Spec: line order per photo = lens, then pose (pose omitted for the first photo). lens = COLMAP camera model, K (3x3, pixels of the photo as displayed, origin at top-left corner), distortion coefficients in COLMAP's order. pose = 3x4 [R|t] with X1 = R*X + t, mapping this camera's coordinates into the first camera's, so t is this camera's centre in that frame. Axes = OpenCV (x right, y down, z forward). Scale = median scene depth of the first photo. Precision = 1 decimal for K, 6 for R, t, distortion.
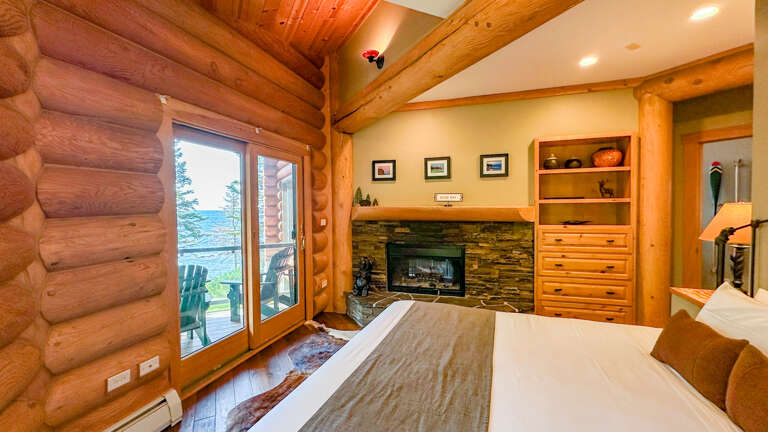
lens RADIAL K [[321.5, 0, 384.0], [0, 321.5, 216.0], [0, 0, 1]] dist [-0.001630, -0.000102]
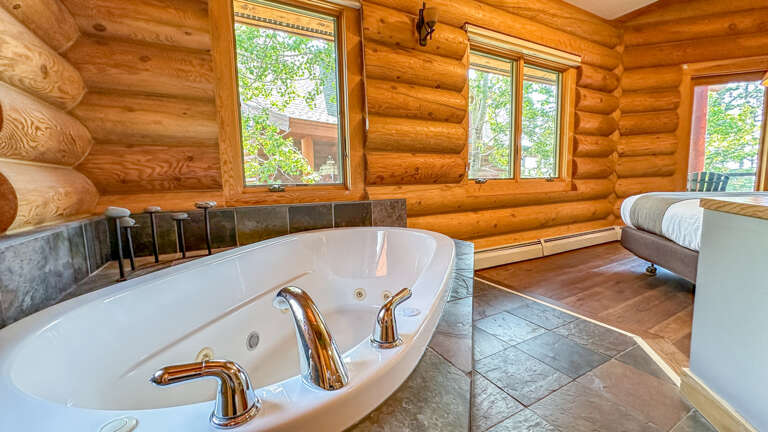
lens RADIAL K [[311.0, 0, 384.0], [0, 311.0, 216.0], [0, 0, 1]] dist [-0.000813, 0.000214]
pose [[0.020826, 0.110027, -0.993710, 1.248906], [-0.008734, 0.993908, 0.109866, 0.330727], [0.999745, 0.006391, 0.021660, -0.817612]]
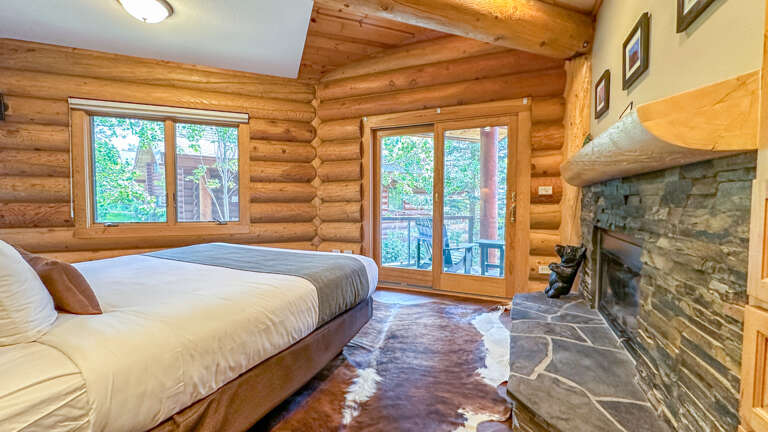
lens RADIAL K [[321.5, 0, 384.0], [0, 321.5, 216.0], [0, 0, 1]] dist [-0.001630, -0.000102]
pose [[-0.105668, 0.038655, -0.993650, 1.376607], [-0.032062, 0.998592, 0.042256, 0.137371], [0.993884, 0.036323, -0.104280, 1.526908]]
